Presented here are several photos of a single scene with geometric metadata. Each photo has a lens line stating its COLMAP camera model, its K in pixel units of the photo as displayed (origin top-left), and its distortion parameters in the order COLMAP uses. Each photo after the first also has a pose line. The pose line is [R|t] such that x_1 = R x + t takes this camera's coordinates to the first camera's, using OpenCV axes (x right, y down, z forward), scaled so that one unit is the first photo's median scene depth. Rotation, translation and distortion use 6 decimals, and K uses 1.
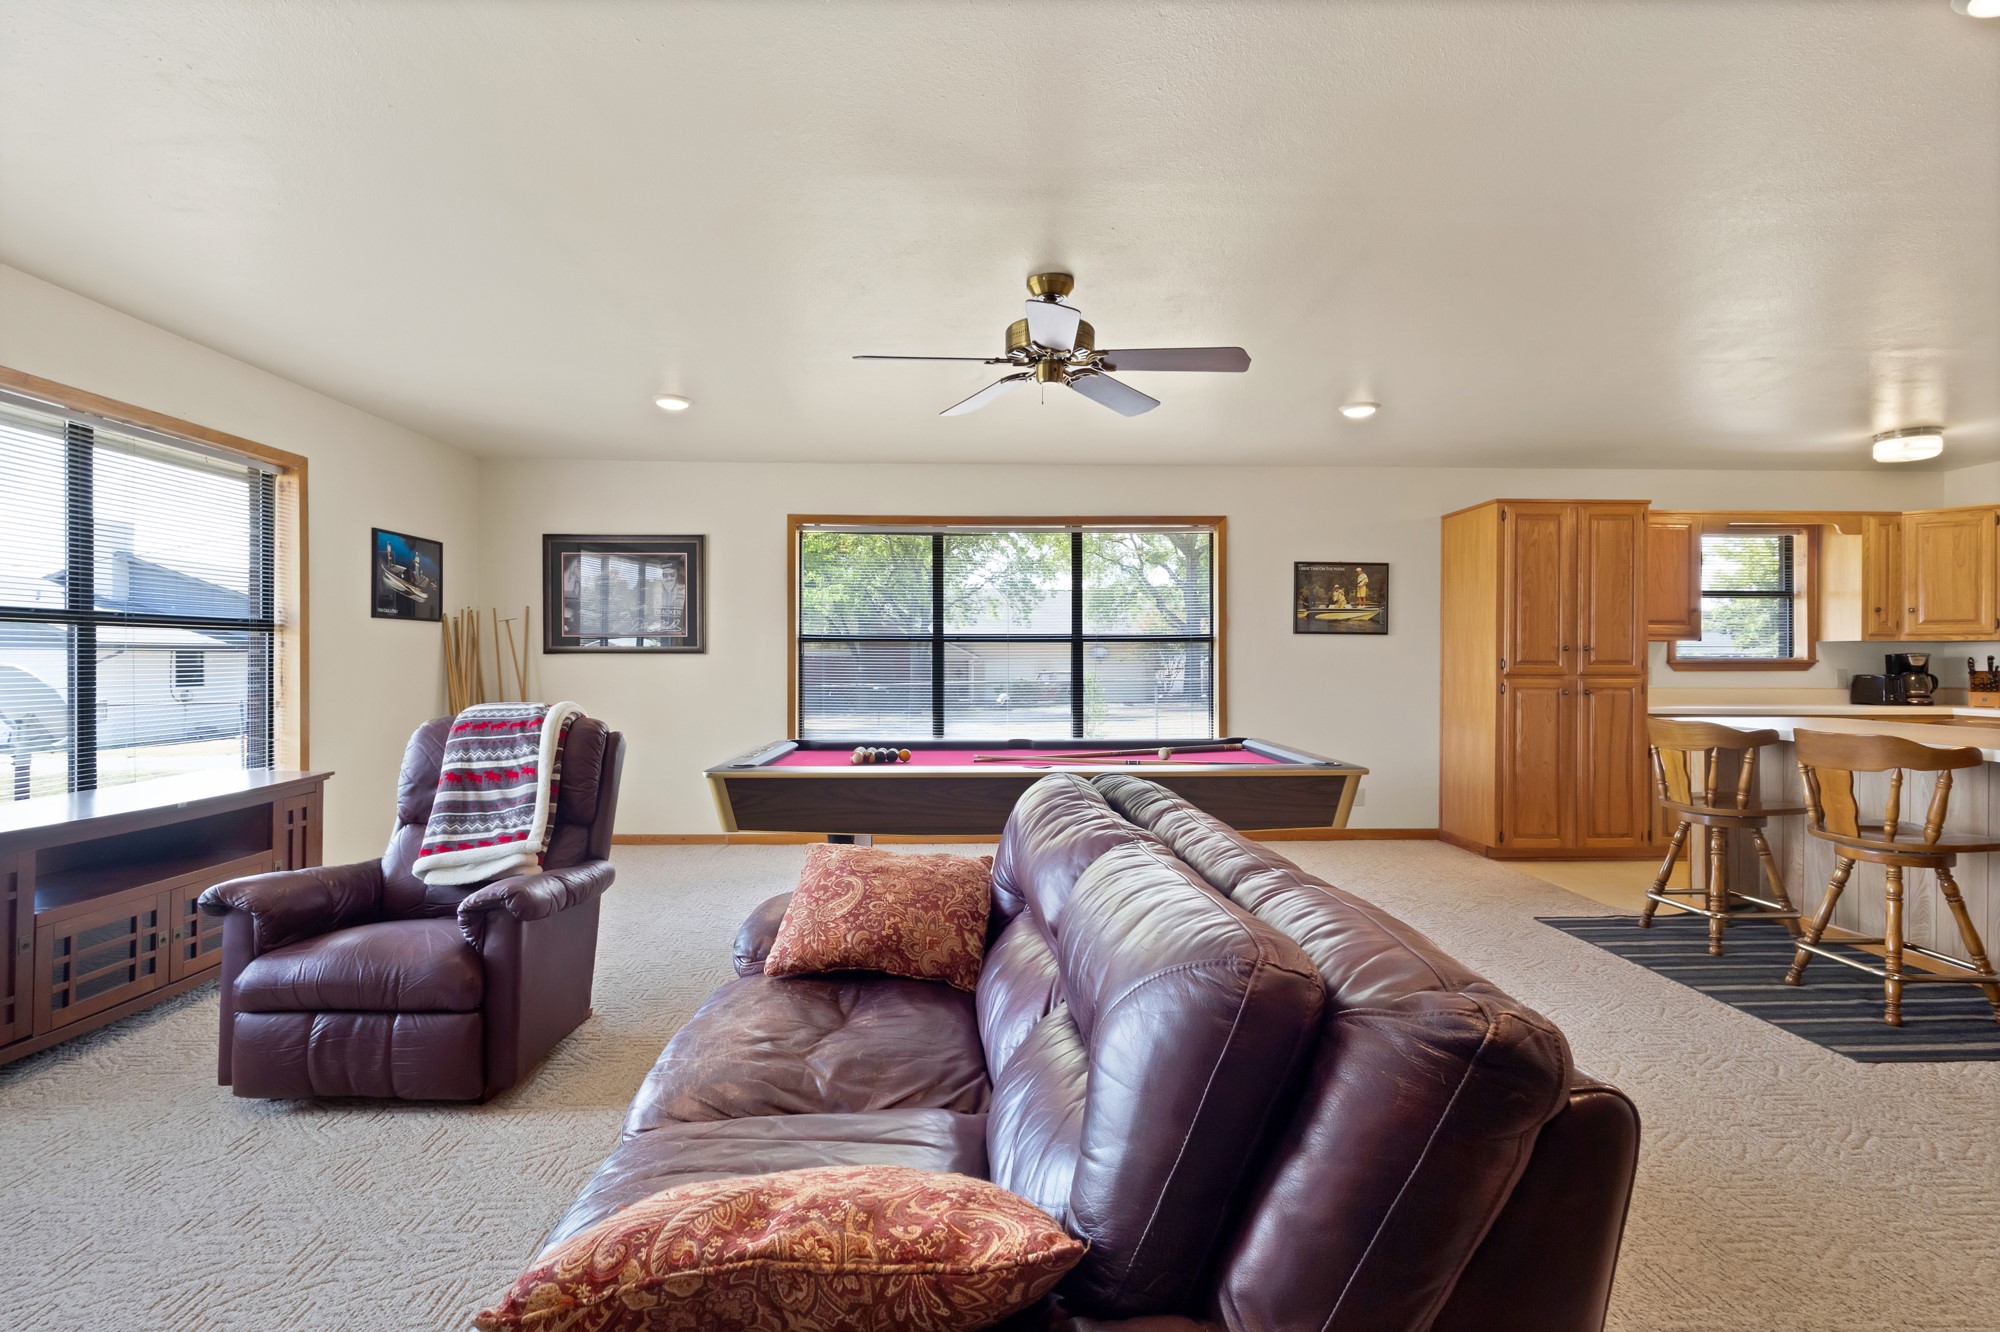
lens RADIAL K [[963.3, 0, 1009.7], [0, 963.3, 664.0], [0, 0, 1]] dist [0.013820, -0.001762]
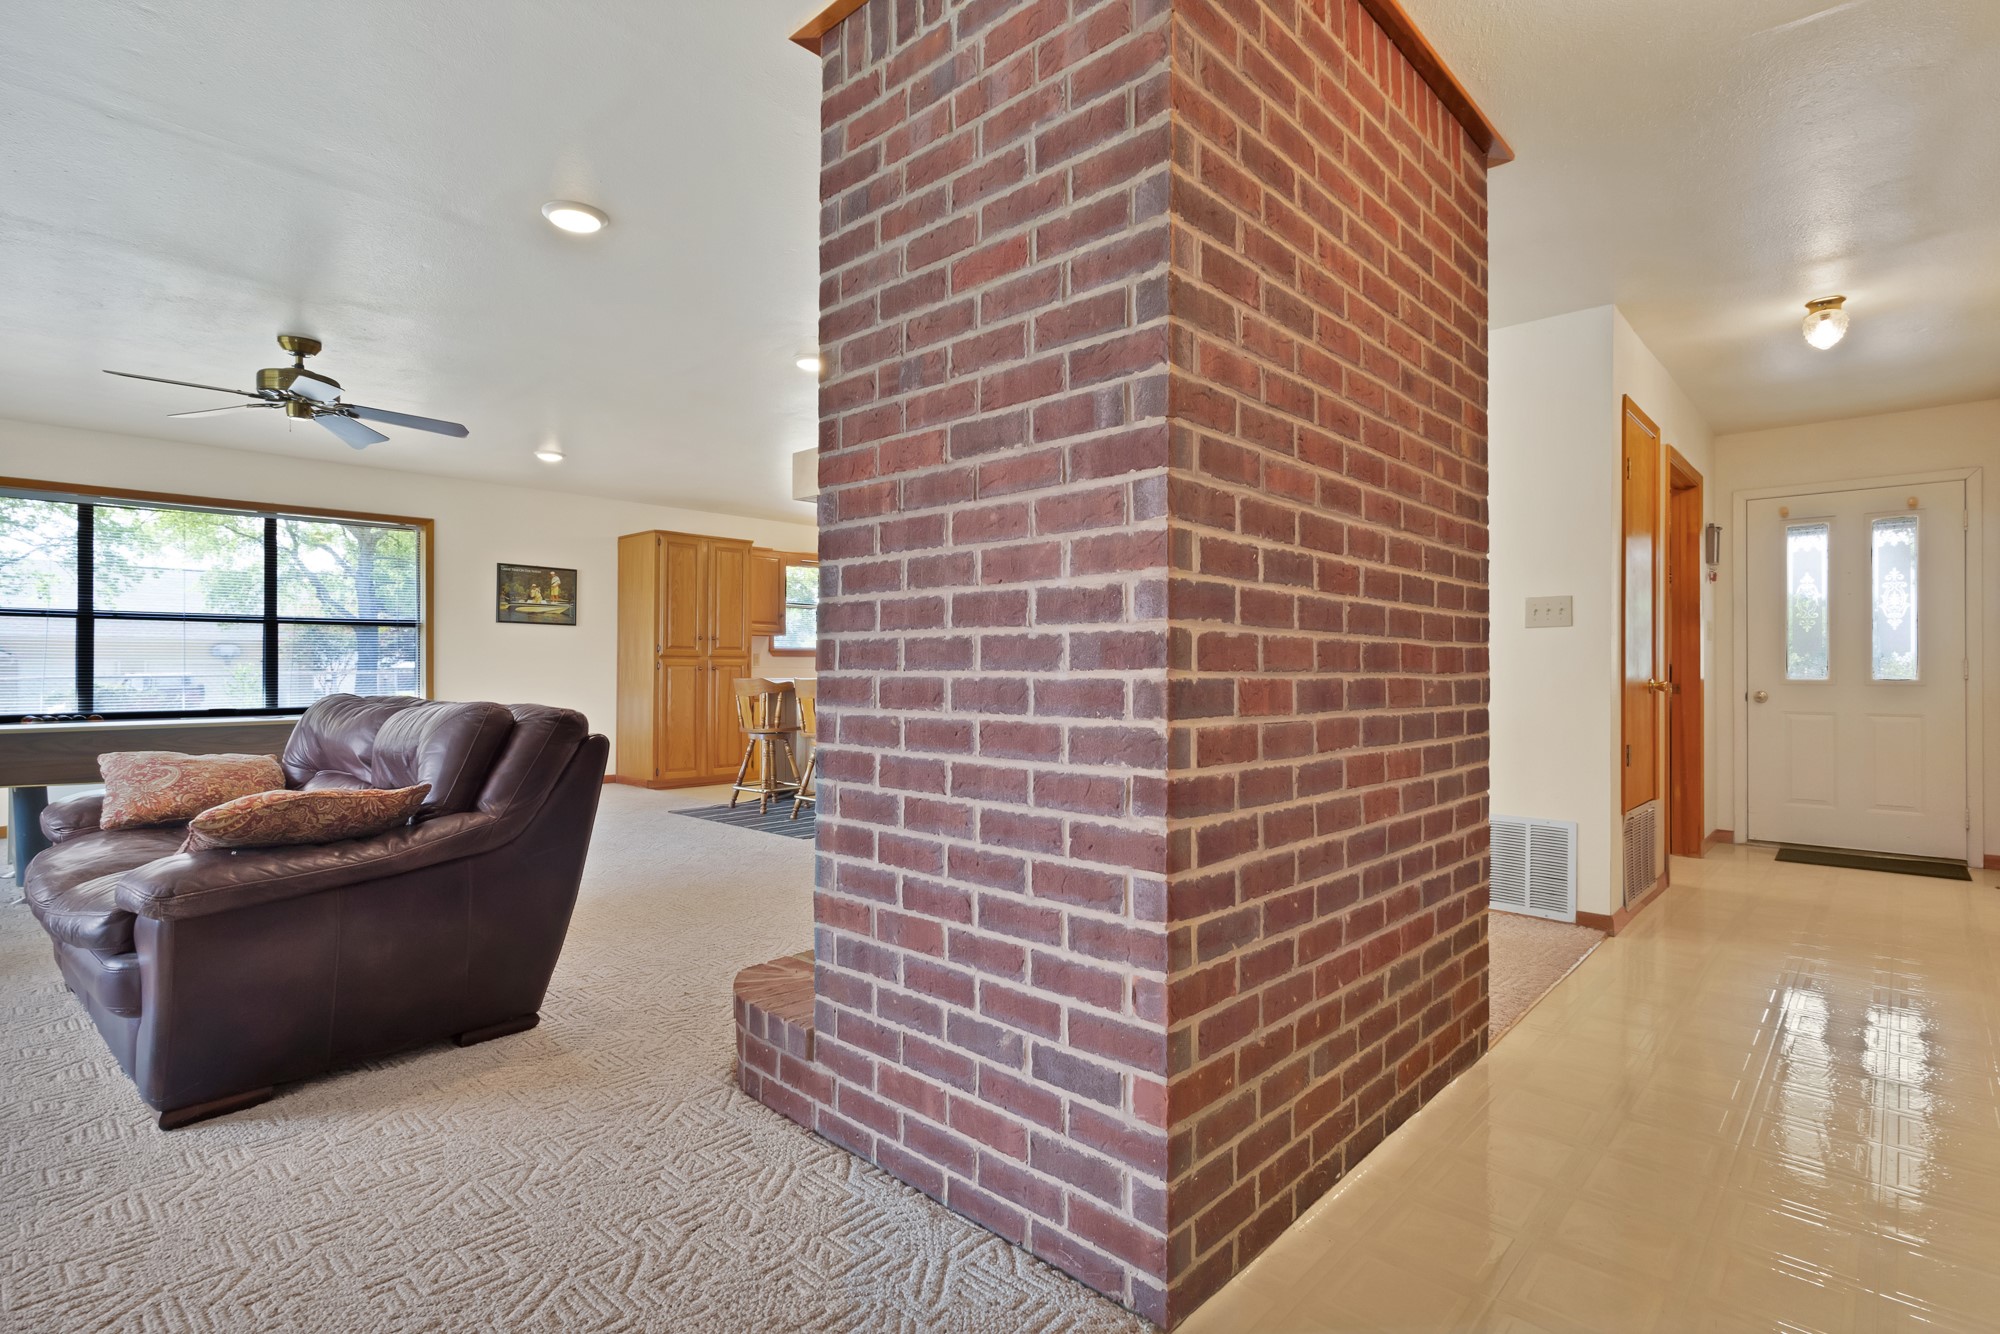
lens RADIAL K [[963.3, 0, 1000.3], [0, 963.3, 660.6], [0, 0, 1]] dist [0.013820, -0.001762]
pose [[0.717722, 0.005754, 0.696306, -0.101535], [-0.000997, 0.999973, -0.007235, 0.026036], [-0.696329, 0.004499, 0.717709, -0.328631]]
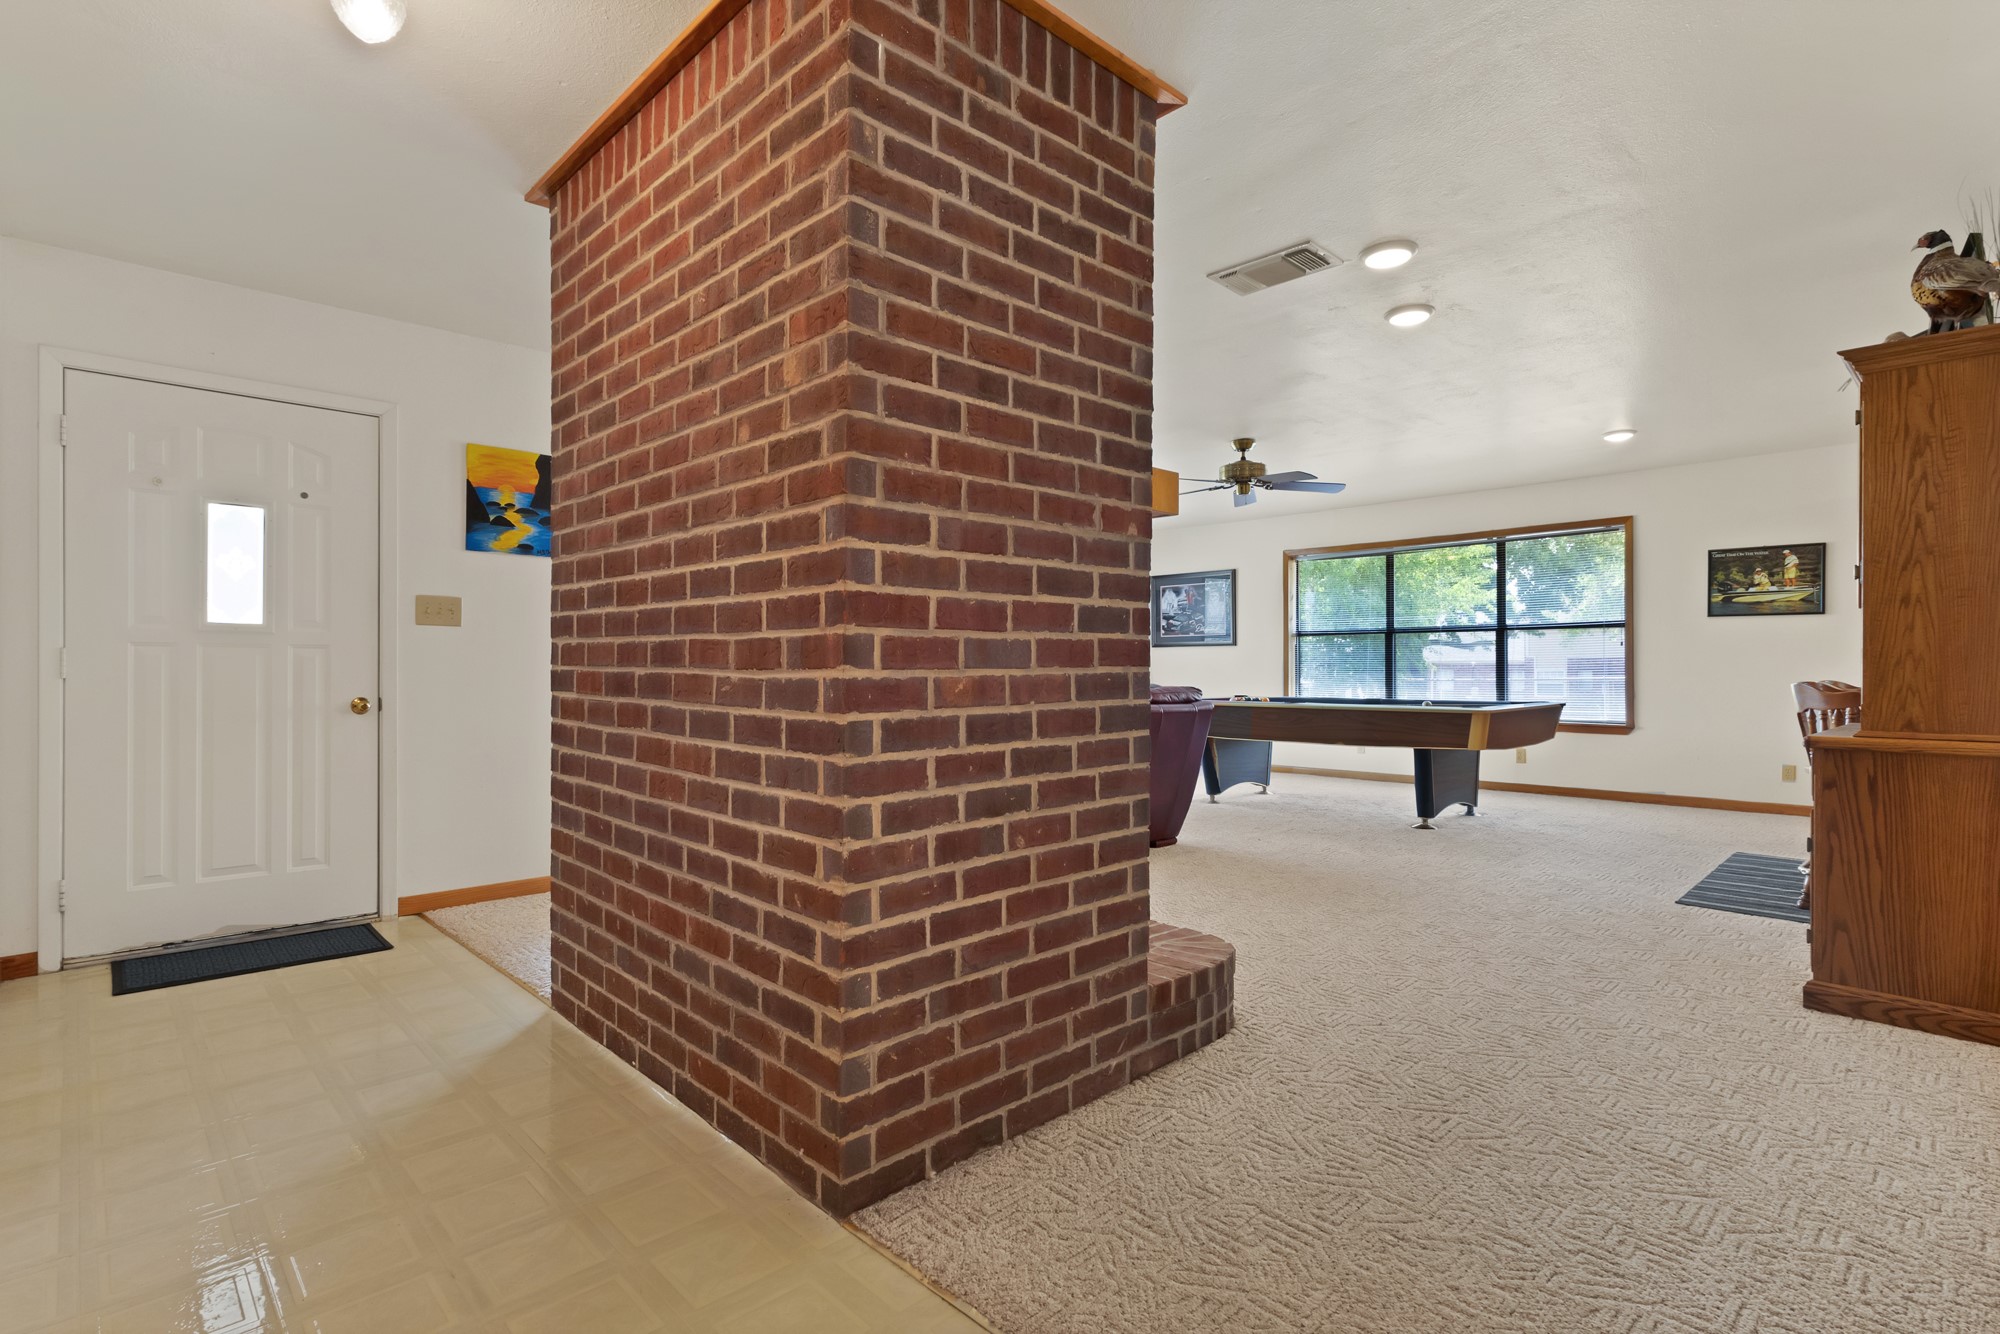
lens RADIAL K [[963.3, 0, 1008.0], [0, 963.3, 662.8], [0, 0, 1]] dist [0.013820, -0.001762]
pose [[0.664278, -0.005045, -0.747469, 0.615710], [0.000437, 0.999980, -0.006362, 0.028429], [0.747485, 0.003900, 0.664267, -0.329355]]
